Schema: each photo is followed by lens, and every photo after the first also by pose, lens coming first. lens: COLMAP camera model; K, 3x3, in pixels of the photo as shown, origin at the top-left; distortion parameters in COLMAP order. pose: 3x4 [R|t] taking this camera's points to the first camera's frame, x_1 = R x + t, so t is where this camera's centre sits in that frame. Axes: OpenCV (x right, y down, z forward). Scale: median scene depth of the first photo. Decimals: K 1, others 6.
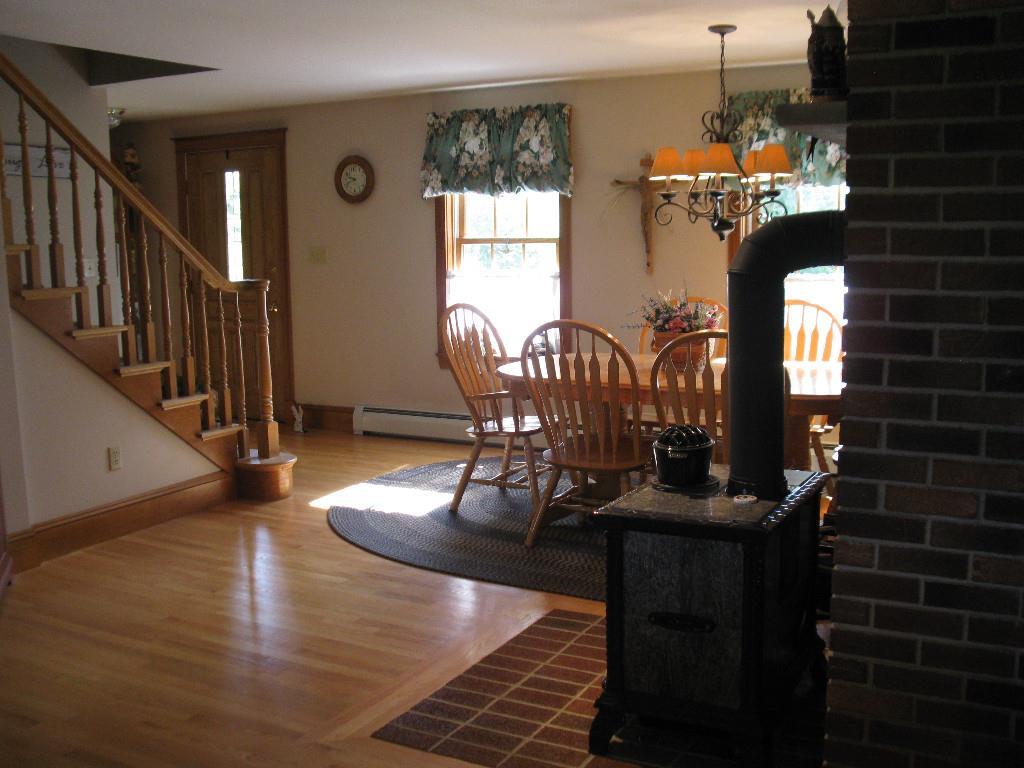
lens RADIAL K [[1082.2, 0, 512.0], [0, 1082.2, 384.0], [0, 0, 1]] dist [-0.120879, 0.013416]
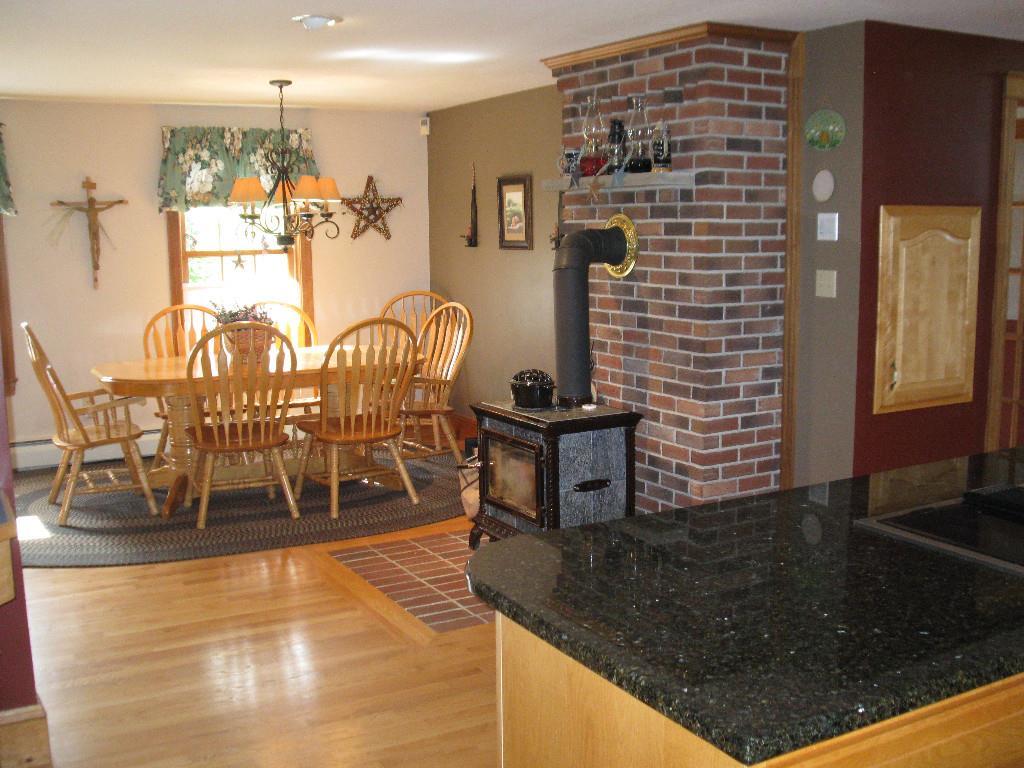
lens RADIAL K [[1082.2, 0, 512.0], [0, 1082.2, 384.0], [0, 0, 1]] dist [-0.120879, 0.013416]
pose [[0.543890, -0.108097, 0.832165, -0.810398], [0.122807, 0.991245, 0.048497, -0.013475], [-0.830122, 0.075819, 0.552403, 0.126687]]
